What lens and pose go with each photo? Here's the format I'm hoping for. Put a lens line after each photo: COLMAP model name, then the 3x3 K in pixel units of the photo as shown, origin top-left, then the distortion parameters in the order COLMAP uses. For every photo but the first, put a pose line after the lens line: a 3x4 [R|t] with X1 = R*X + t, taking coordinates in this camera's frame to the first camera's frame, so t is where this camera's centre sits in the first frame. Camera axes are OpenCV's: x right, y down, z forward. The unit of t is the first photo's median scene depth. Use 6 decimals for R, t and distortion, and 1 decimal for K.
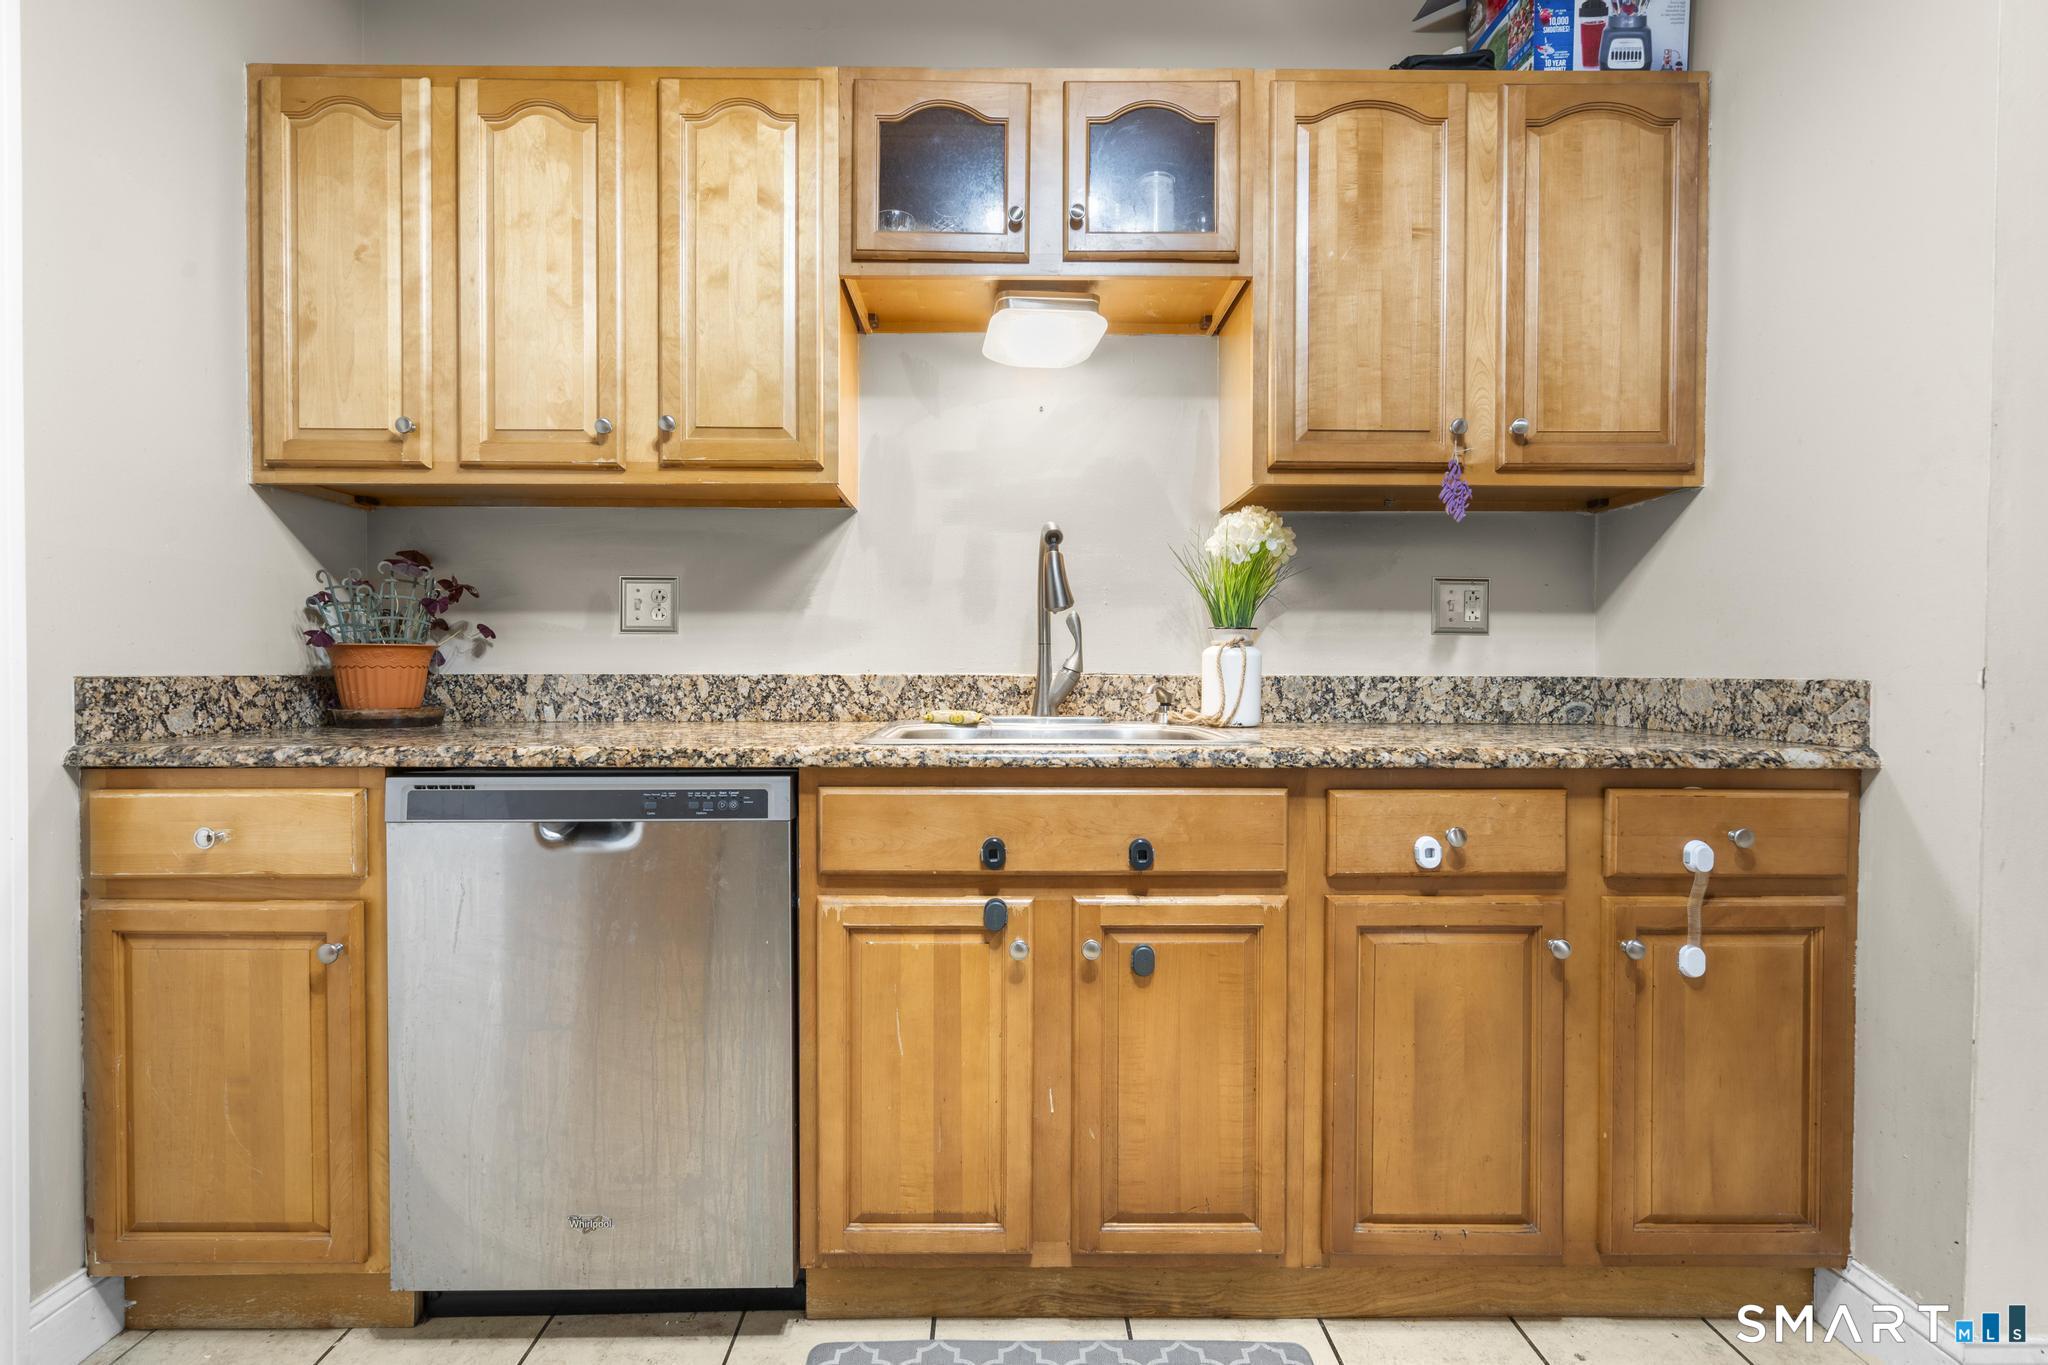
lens RADIAL K [[923.2, 0, 1005.0], [0, 923.2, 681.9], [0, 0, 1]] dist [-0.003909, 0.001066]
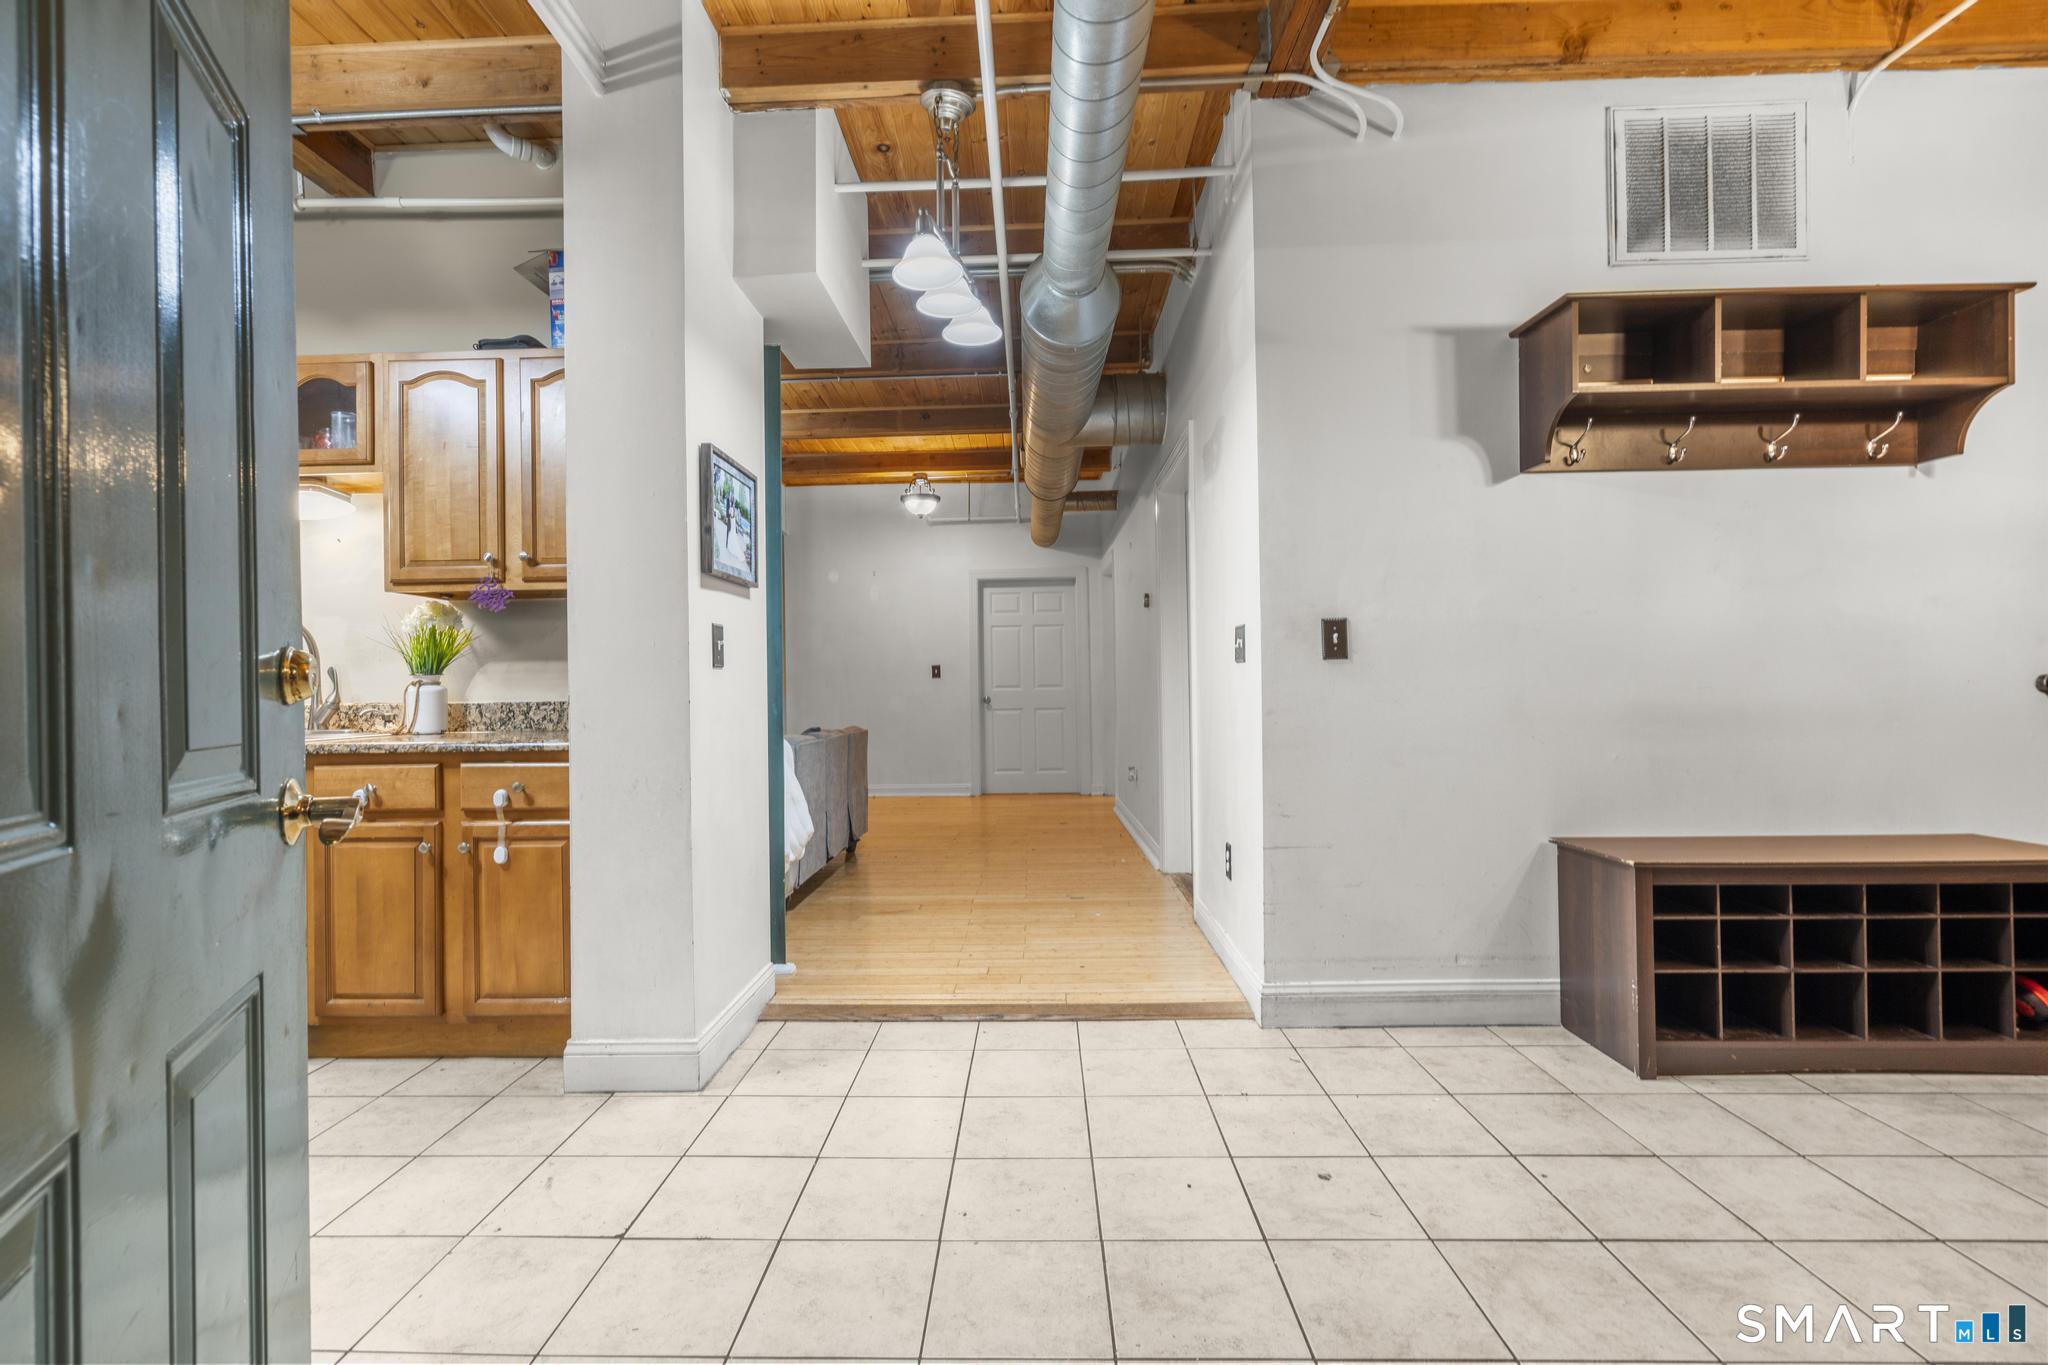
lens RADIAL K [[923.2, 0, 1005.0], [0, 923.2, 681.9], [0, 0, 1]] dist [-0.003909, 0.001066]
pose [[0.999153, -0.018786, -0.036622, 1.535013], [0.017973, 0.999587, -0.022404, 0.011948], [0.037028, 0.021727, 0.999078, -0.691033]]
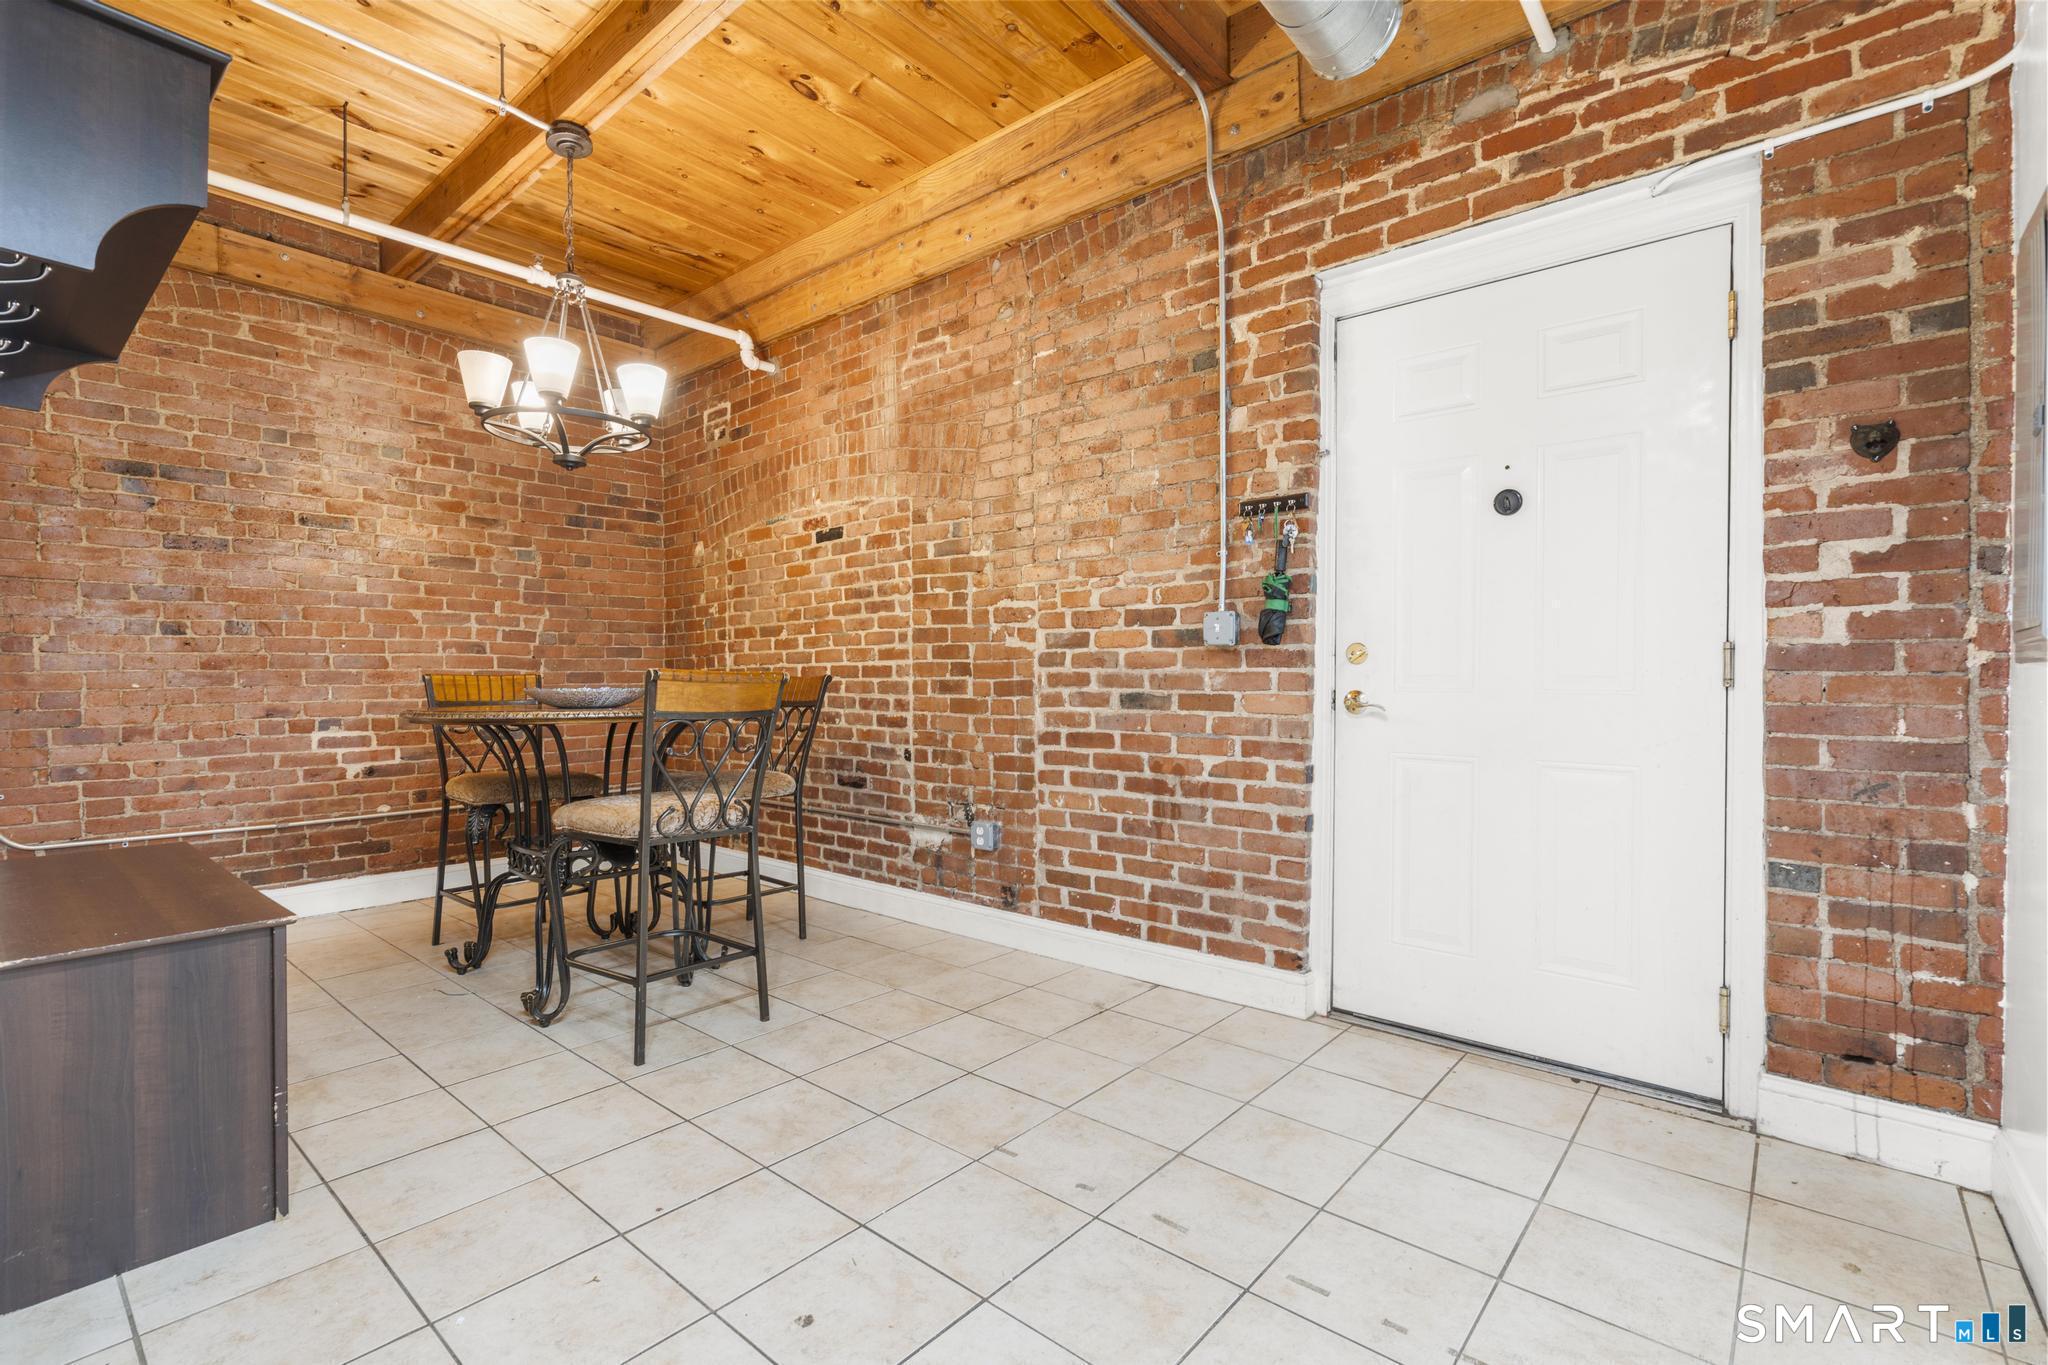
lens RADIAL K [[923.2, 0, 1005.0], [0, 923.2, 681.9], [0, 0, 1]] dist [-0.003909, 0.001066]
pose [[-0.747983, -0.003994, 0.663706, 1.166445], [0.009220, 0.999823, 0.016407, 0.003537], [-0.663654, 0.018392, -0.747814, 1.018804]]
